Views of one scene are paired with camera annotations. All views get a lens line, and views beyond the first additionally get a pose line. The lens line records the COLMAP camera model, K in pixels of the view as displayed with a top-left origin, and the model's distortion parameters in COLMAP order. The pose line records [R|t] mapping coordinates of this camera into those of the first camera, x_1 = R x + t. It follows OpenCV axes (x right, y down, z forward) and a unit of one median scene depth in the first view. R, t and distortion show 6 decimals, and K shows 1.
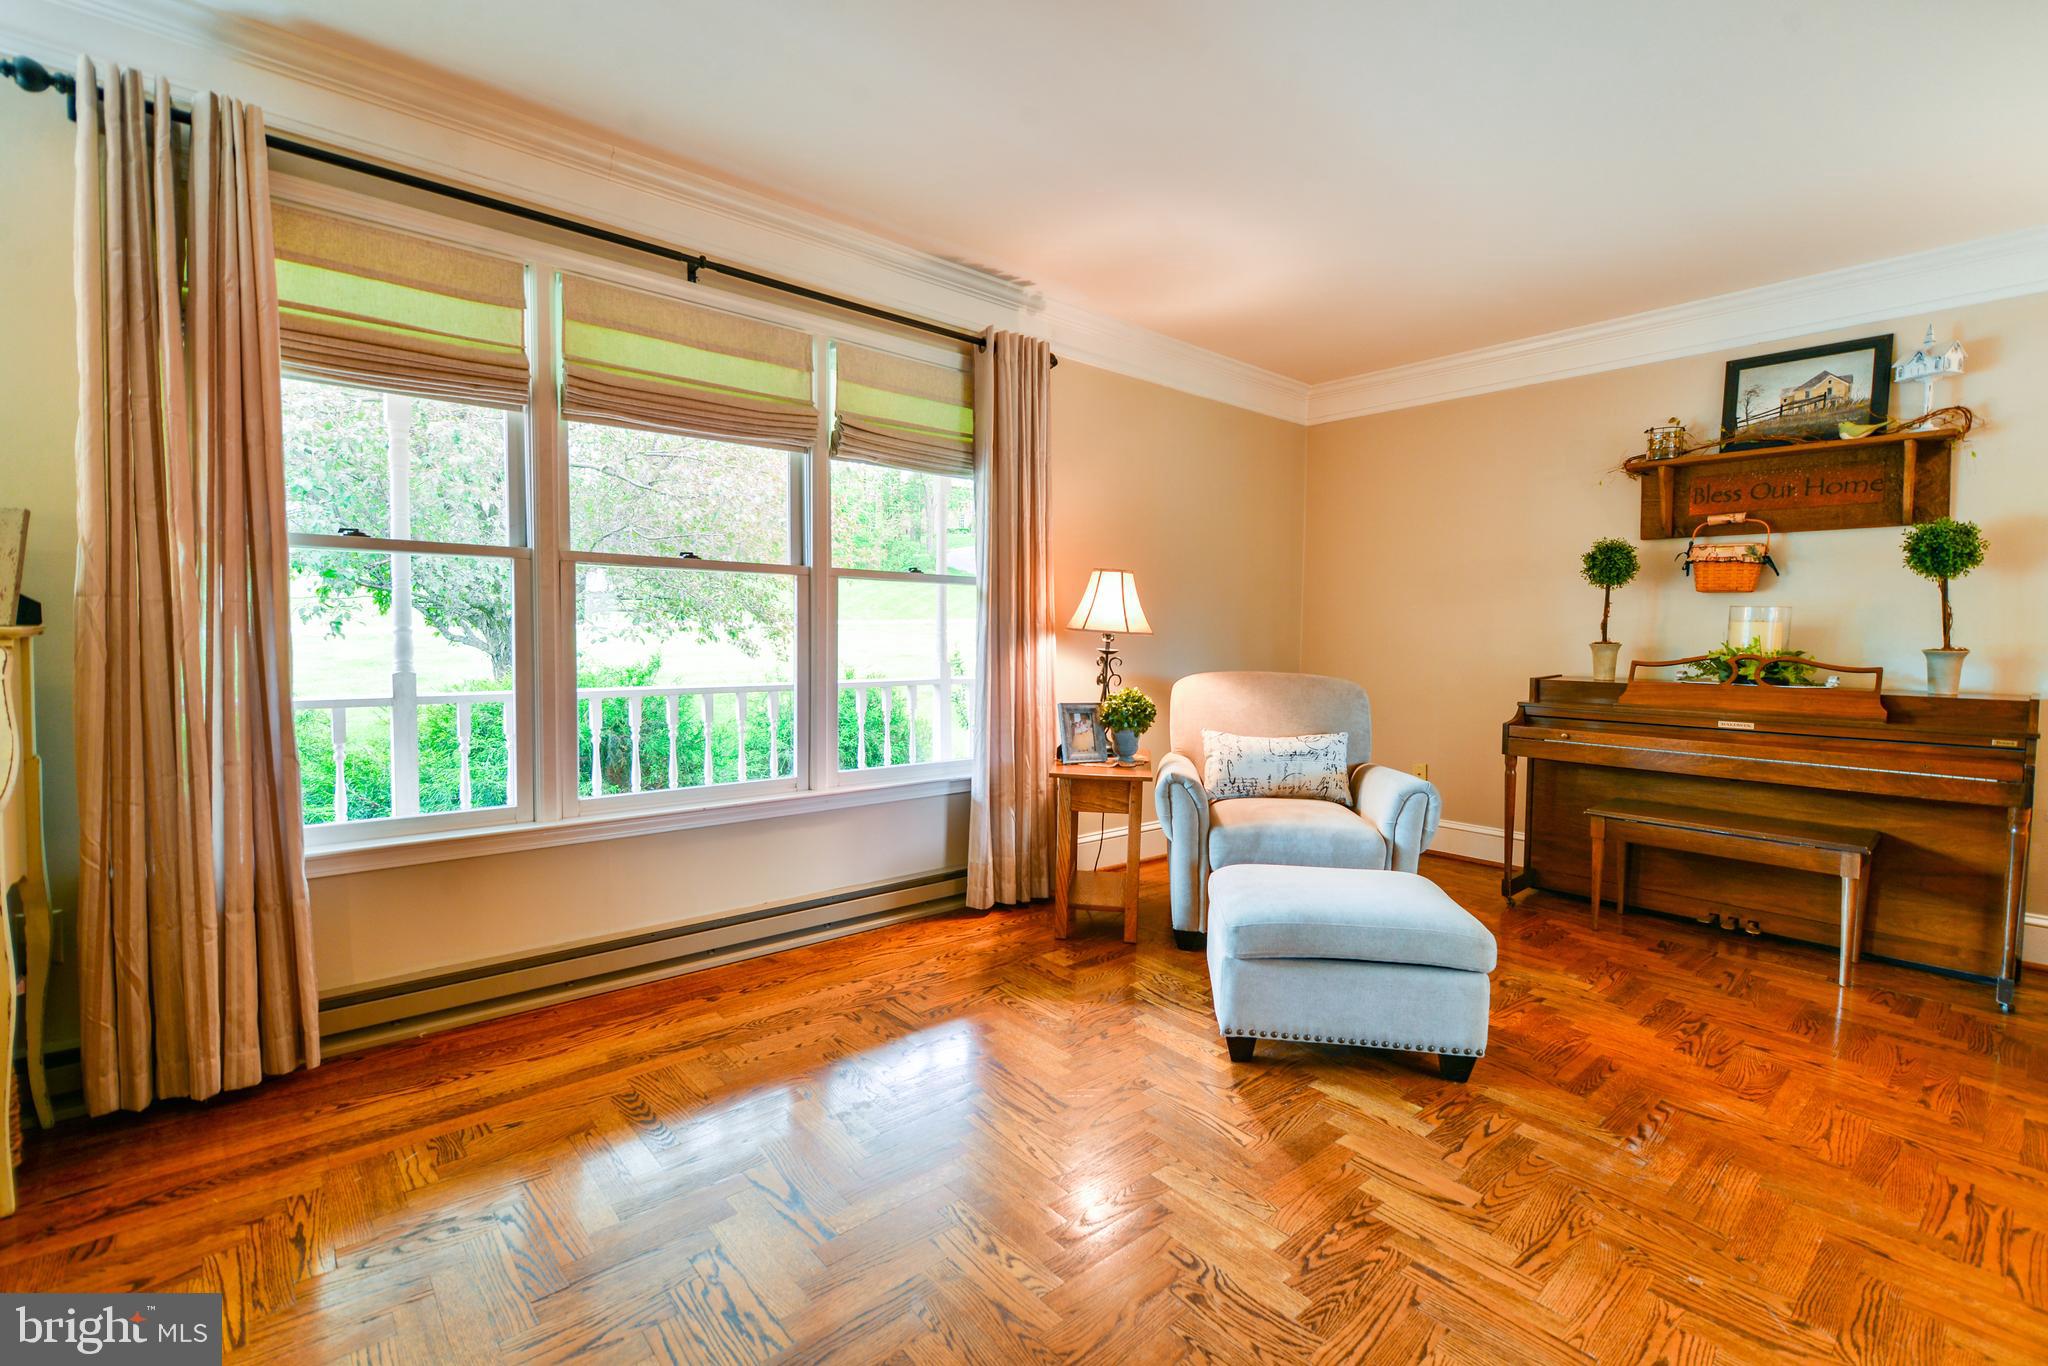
lens RADIAL K [[914.7, 0, 1024.4], [0, 914.7, 675.5], [0, 0, 1]] dist [0.002358, -0.004316]
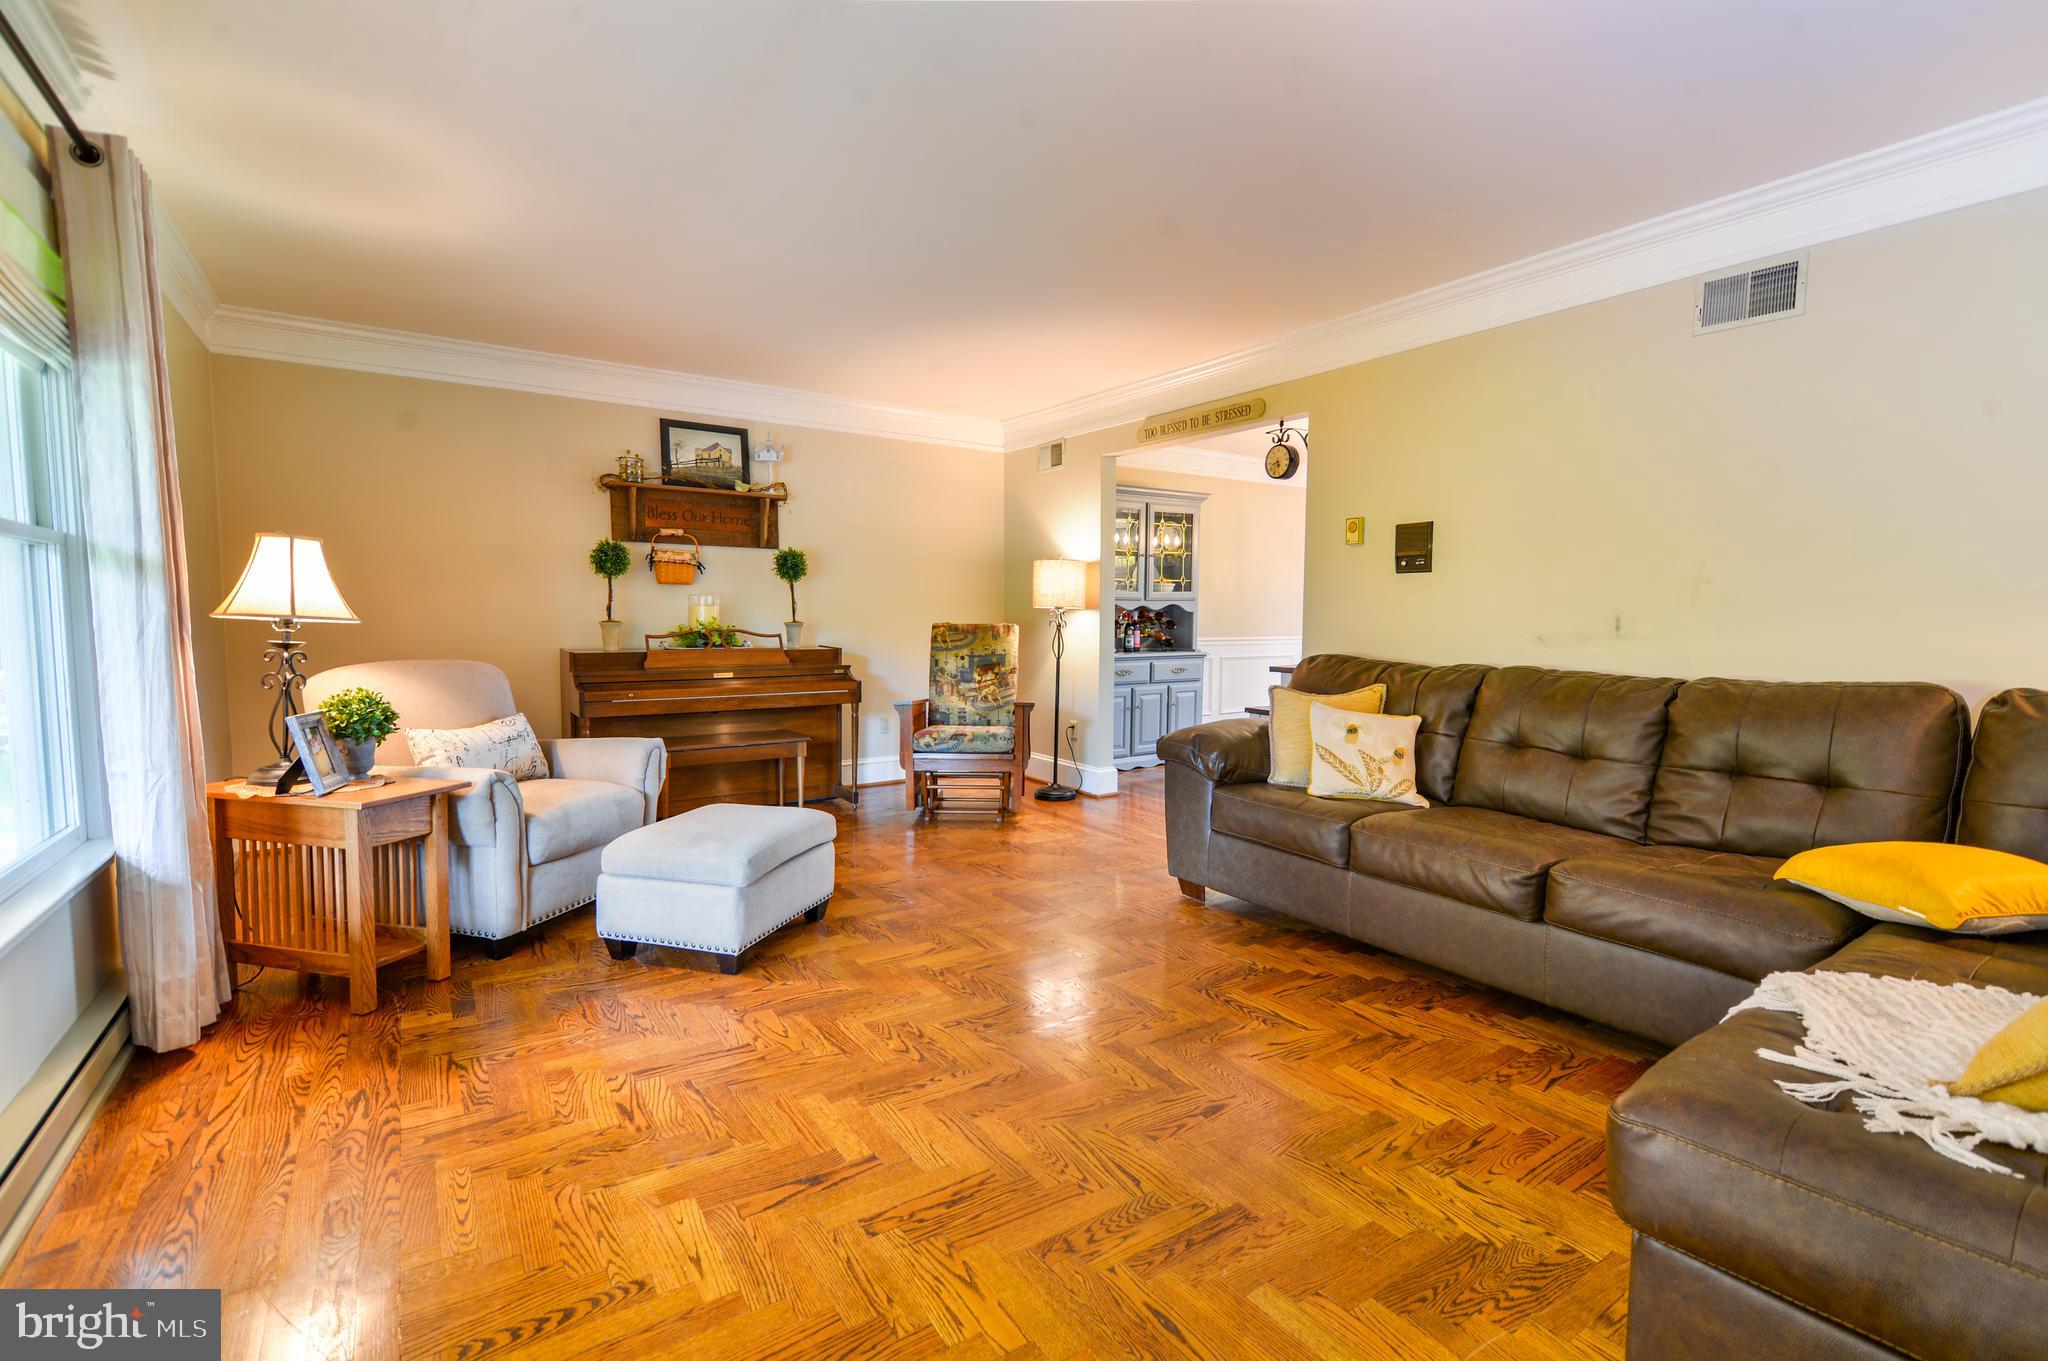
lens RADIAL K [[914.7, 0, 1028.6], [0, 914.7, 682.0], [0, 0, 1]] dist [0.002358, -0.004316]
pose [[0.100888, -0.084636, 0.991291, -0.653681], [0.043052, 0.995813, 0.080640, -0.033880], [-0.993966, 0.034541, 0.104109, 0.340636]]
